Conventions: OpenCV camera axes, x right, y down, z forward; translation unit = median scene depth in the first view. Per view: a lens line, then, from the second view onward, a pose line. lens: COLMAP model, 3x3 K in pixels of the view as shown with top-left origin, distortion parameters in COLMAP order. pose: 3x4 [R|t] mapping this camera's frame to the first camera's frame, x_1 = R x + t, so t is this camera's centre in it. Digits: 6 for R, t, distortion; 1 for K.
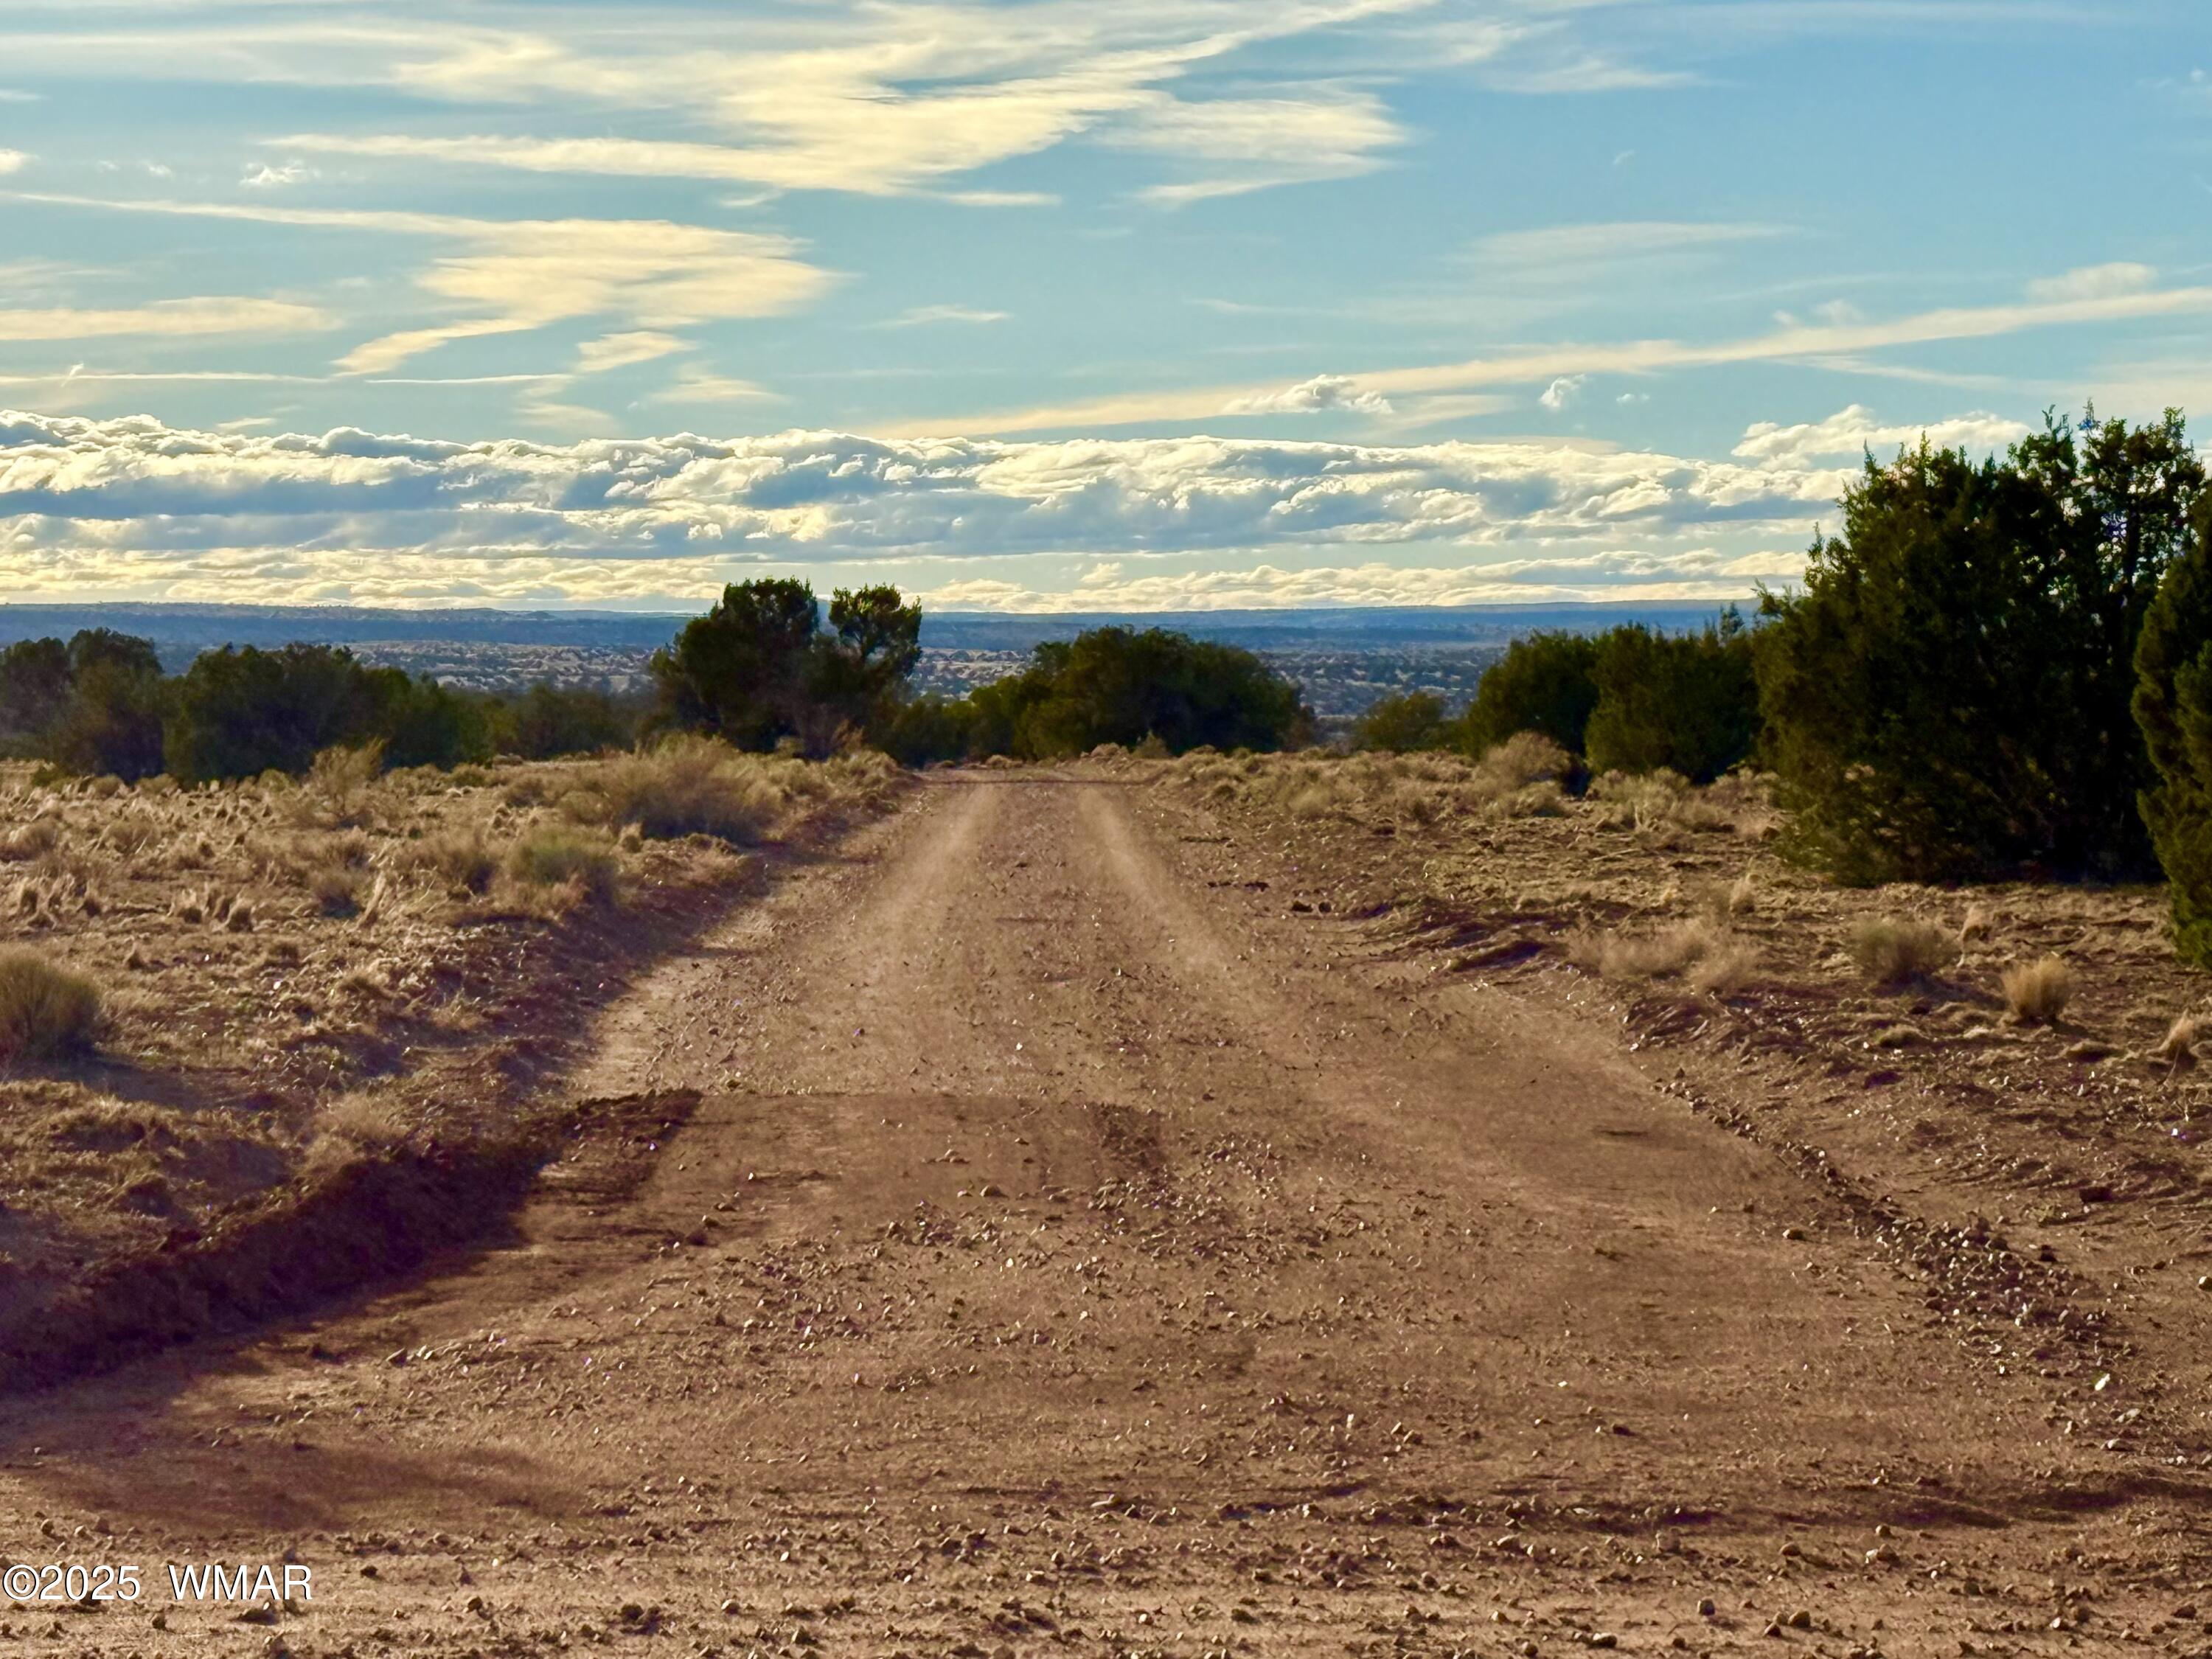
lens RADIAL K [[6862.4, 0, 1106.0], [0, 6862.4, 829.5], [0, 0, 1]] dist [0.076882, 0.257692]
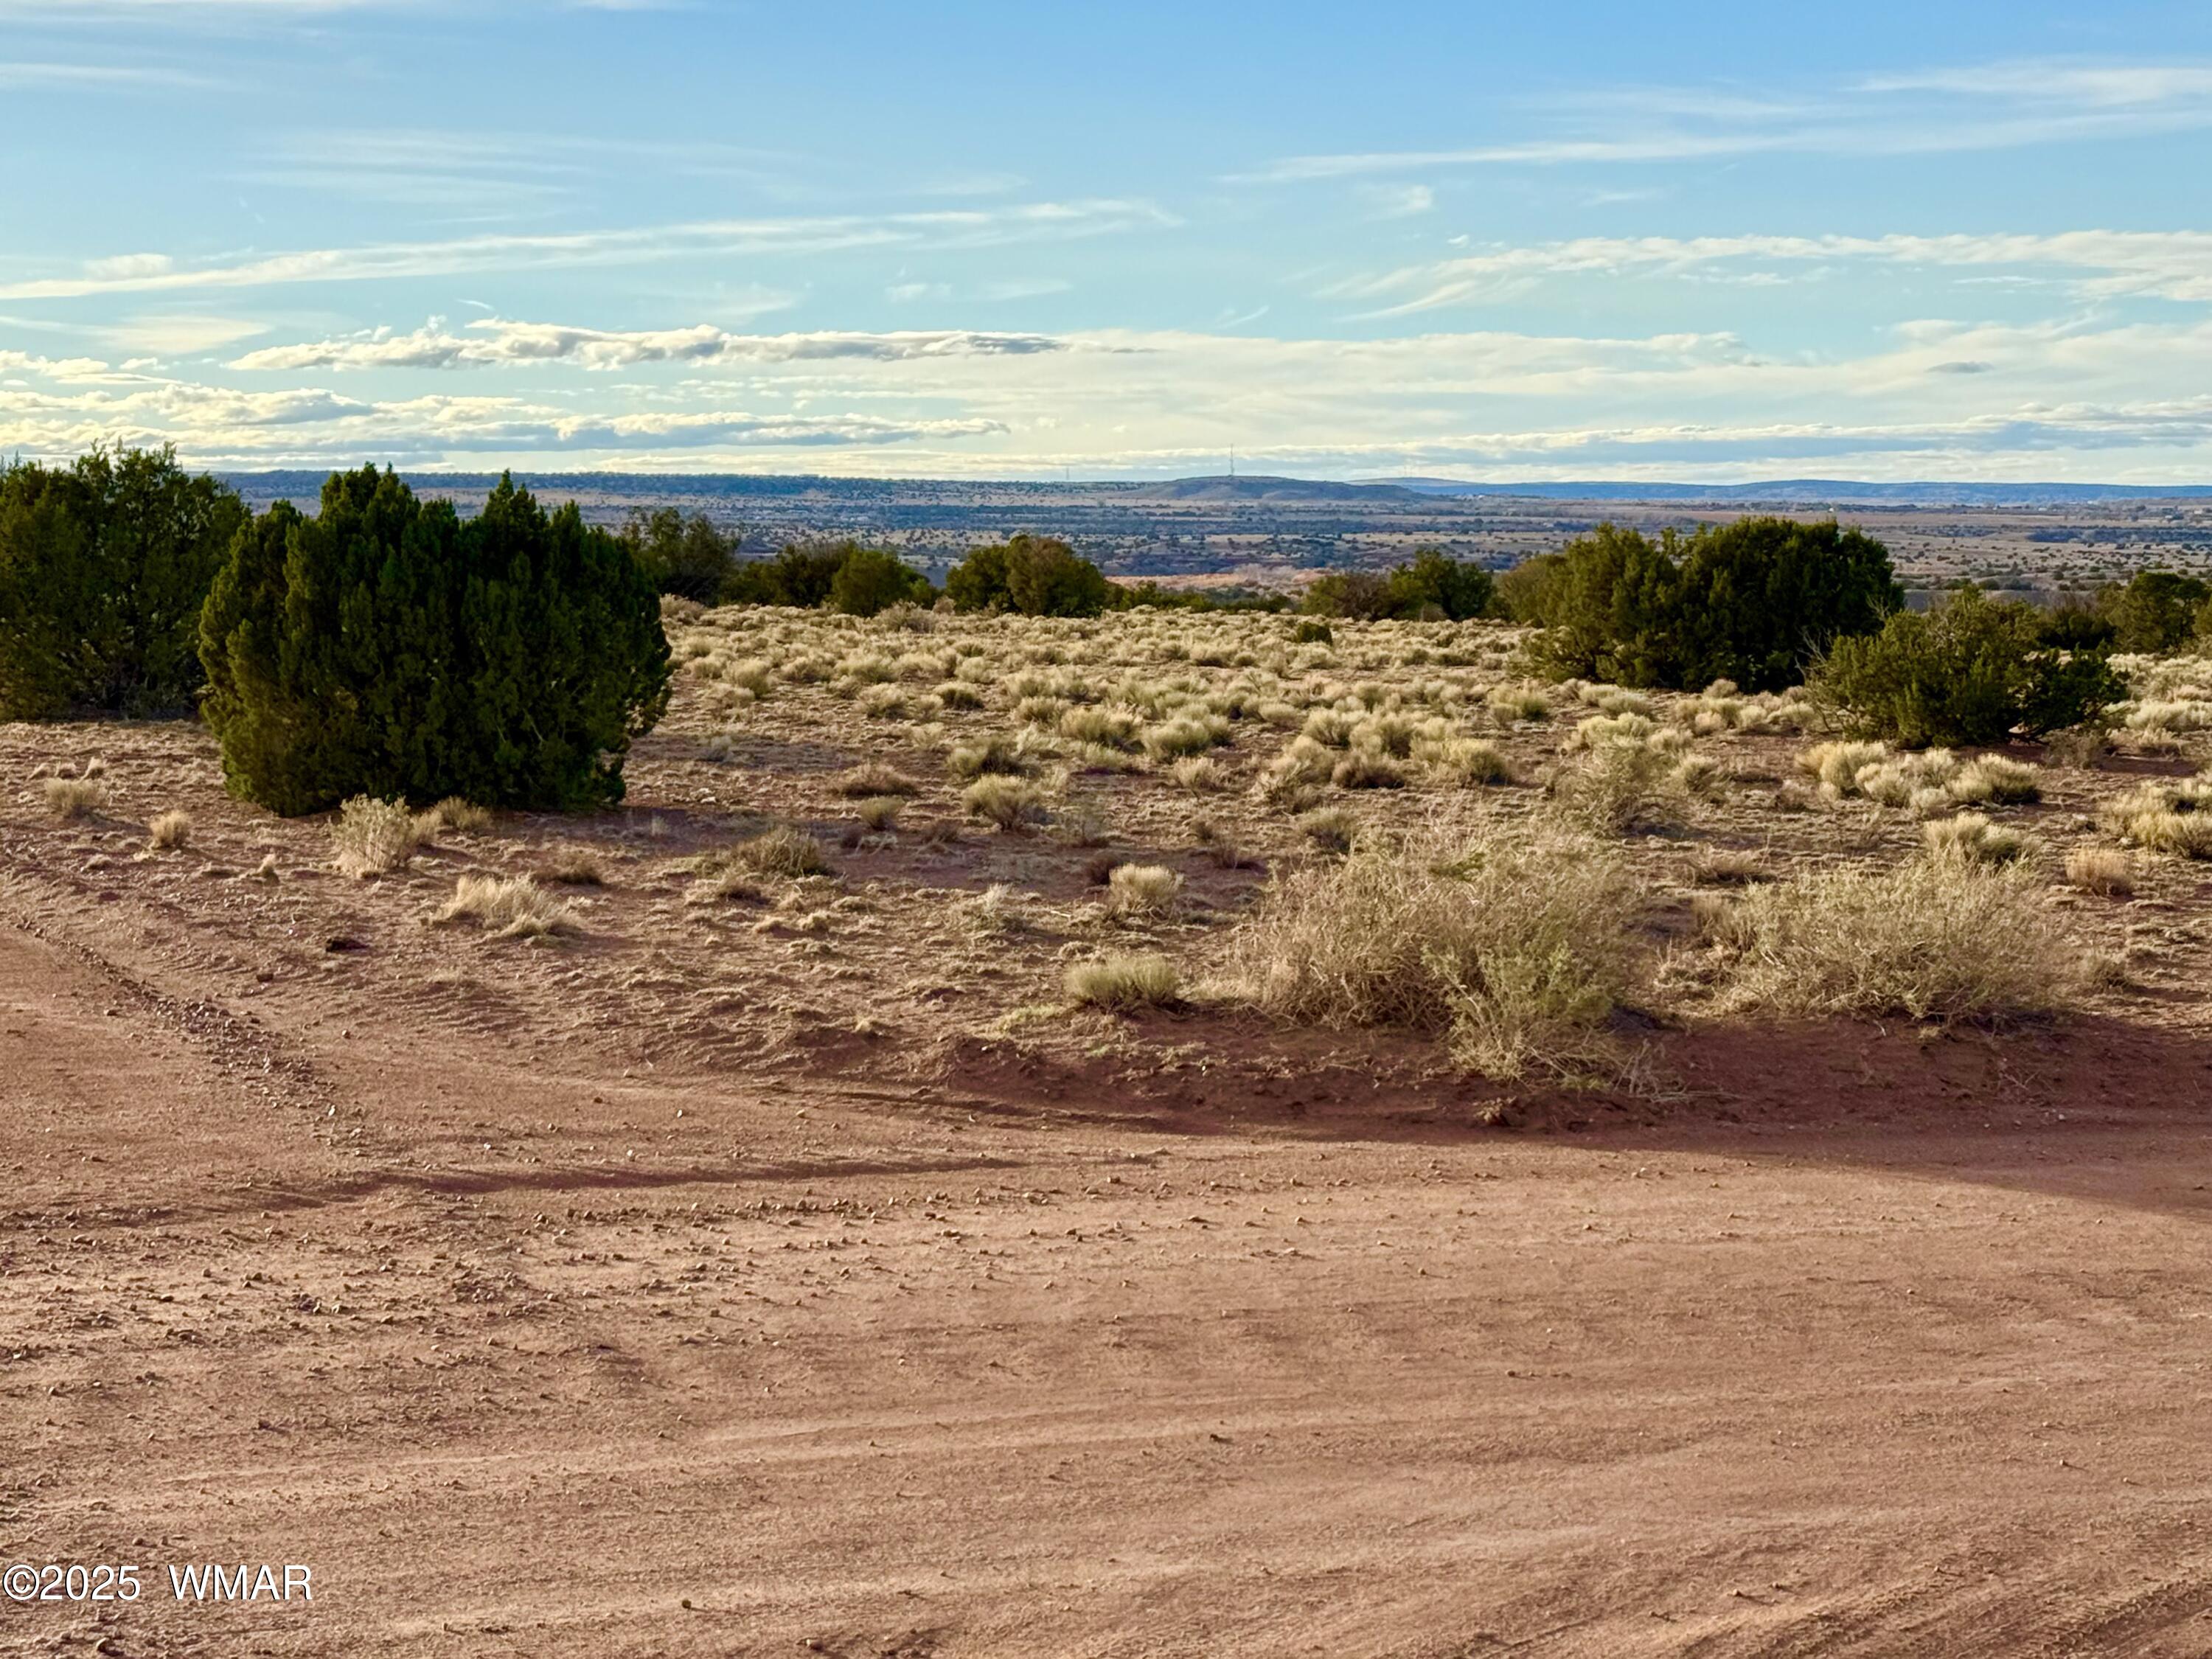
lens RADIAL K [[4174.7, 0, 1104.5], [0, 4174.7, 880.6], [0, 0, 1]] dist [0.166624, 0.014318]
pose [[0.920146, -0.032654, 0.390211, -0.083275], [0.004841, 0.997389, 0.072051, -0.049744], [-0.391545, -0.064408, 0.917902, -0.124394]]
